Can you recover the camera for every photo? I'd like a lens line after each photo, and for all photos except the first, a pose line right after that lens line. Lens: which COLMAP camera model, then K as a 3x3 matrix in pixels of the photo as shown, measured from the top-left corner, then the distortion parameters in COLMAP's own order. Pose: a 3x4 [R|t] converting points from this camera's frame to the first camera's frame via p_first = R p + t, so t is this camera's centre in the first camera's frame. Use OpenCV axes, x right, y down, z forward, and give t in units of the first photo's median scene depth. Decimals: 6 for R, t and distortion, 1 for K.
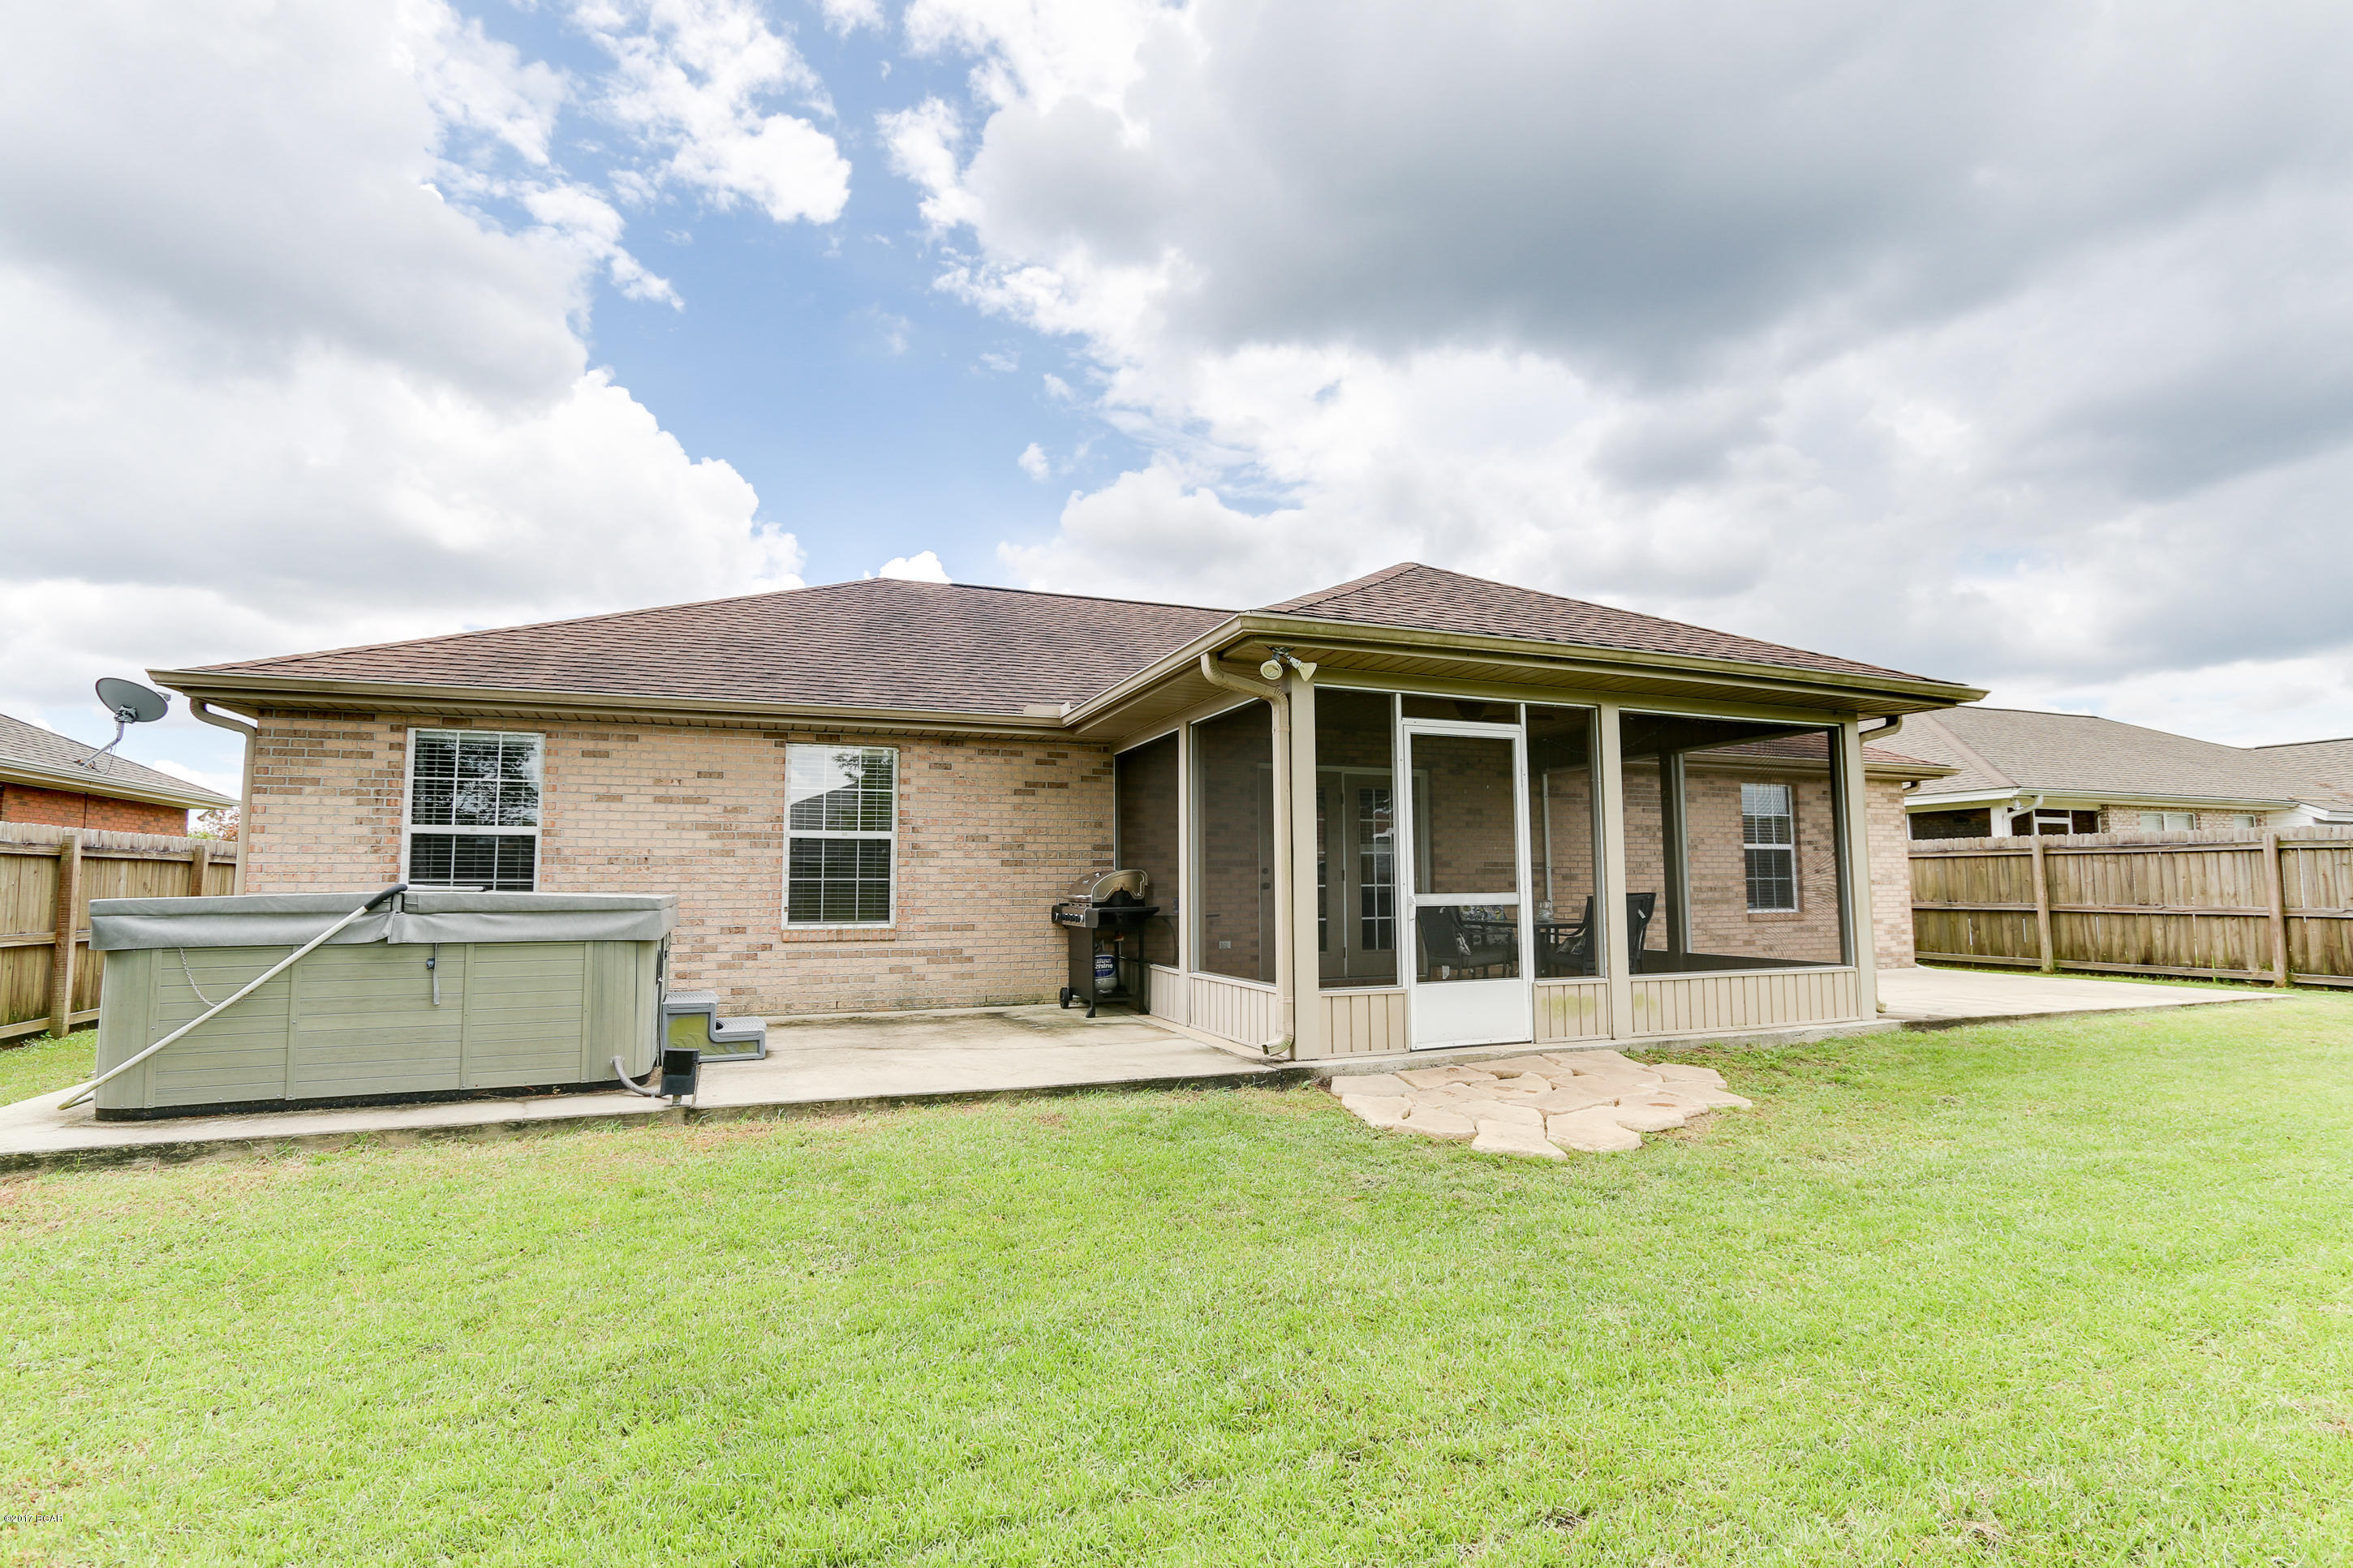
lens RADIAL K [[1101.6, 0, 1176.5], [0, 1101.6, 784.0], [0, 0, 1]] dist [-0.013442, 0.000242]
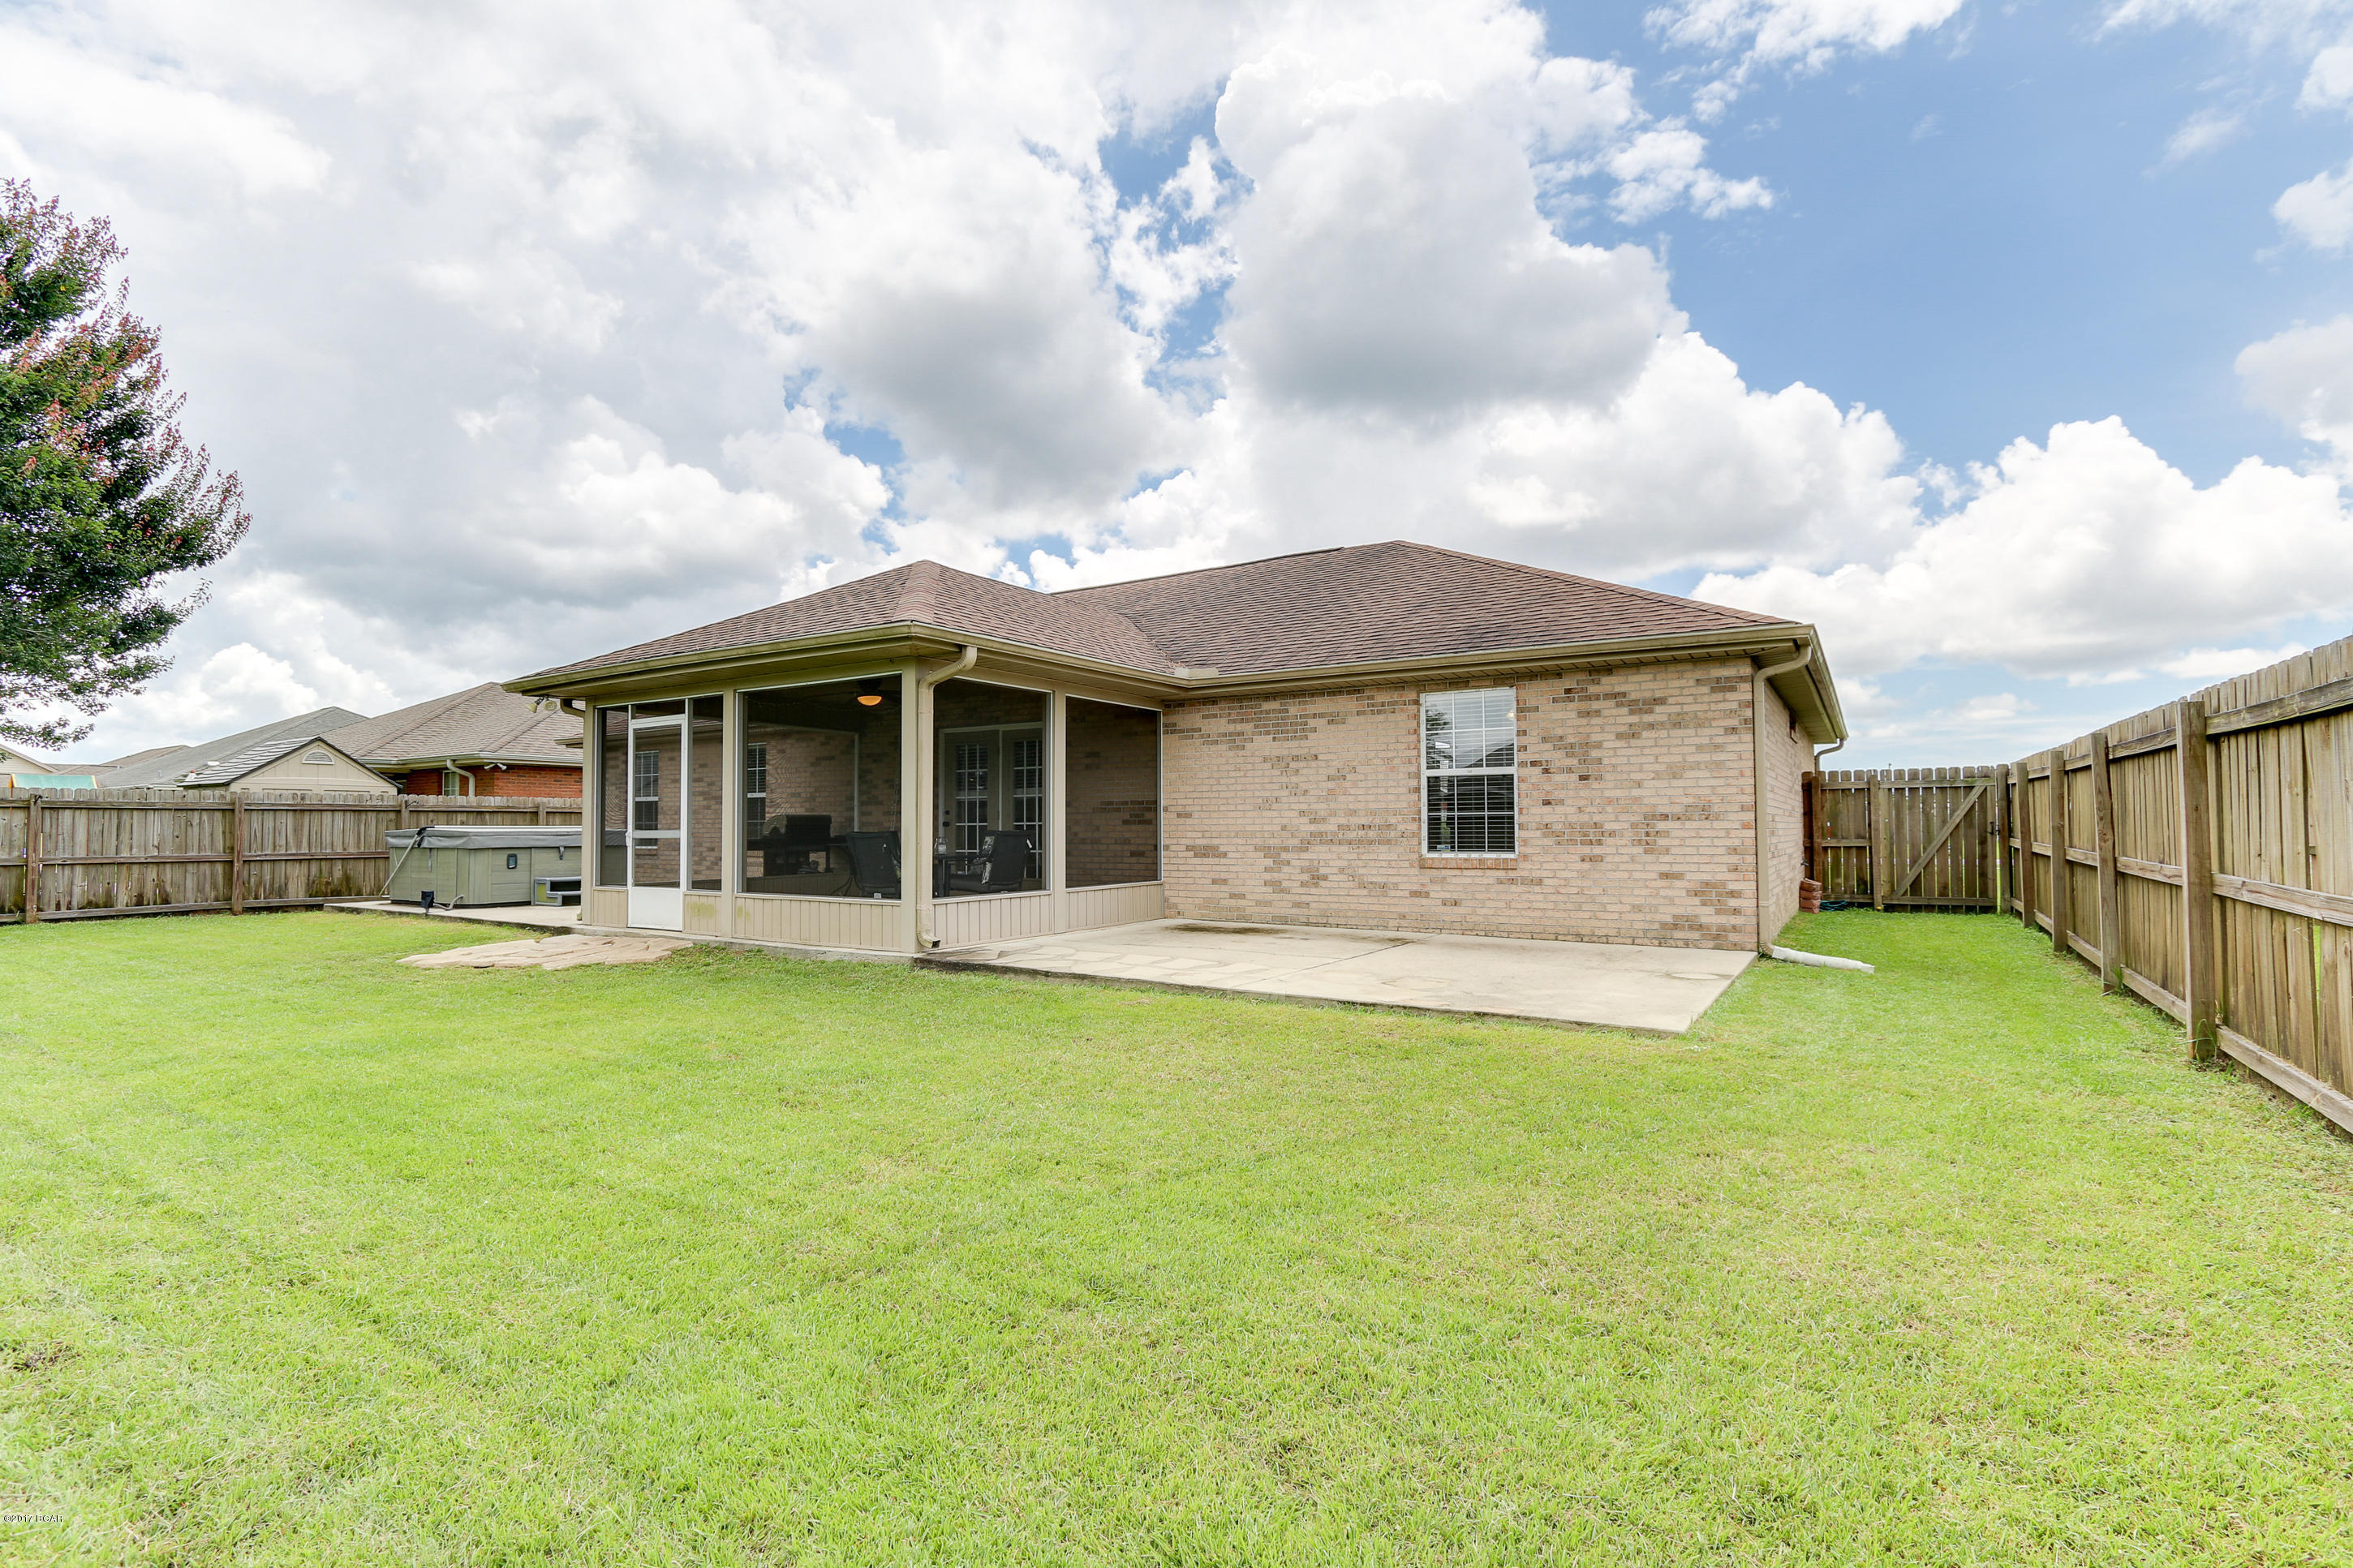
lens RADIAL K [[1095.2, 0, 1171.5], [0, 1095.2, 807.0], [0, 0, 1]] dist [-0.015872, 0.000869]
pose [[0.576302, -0.012171, -0.817146, 1.189149], [0.080560, 0.995865, 0.041983, 0.037454], [0.813256, -0.090025, 0.574900, 0.445963]]
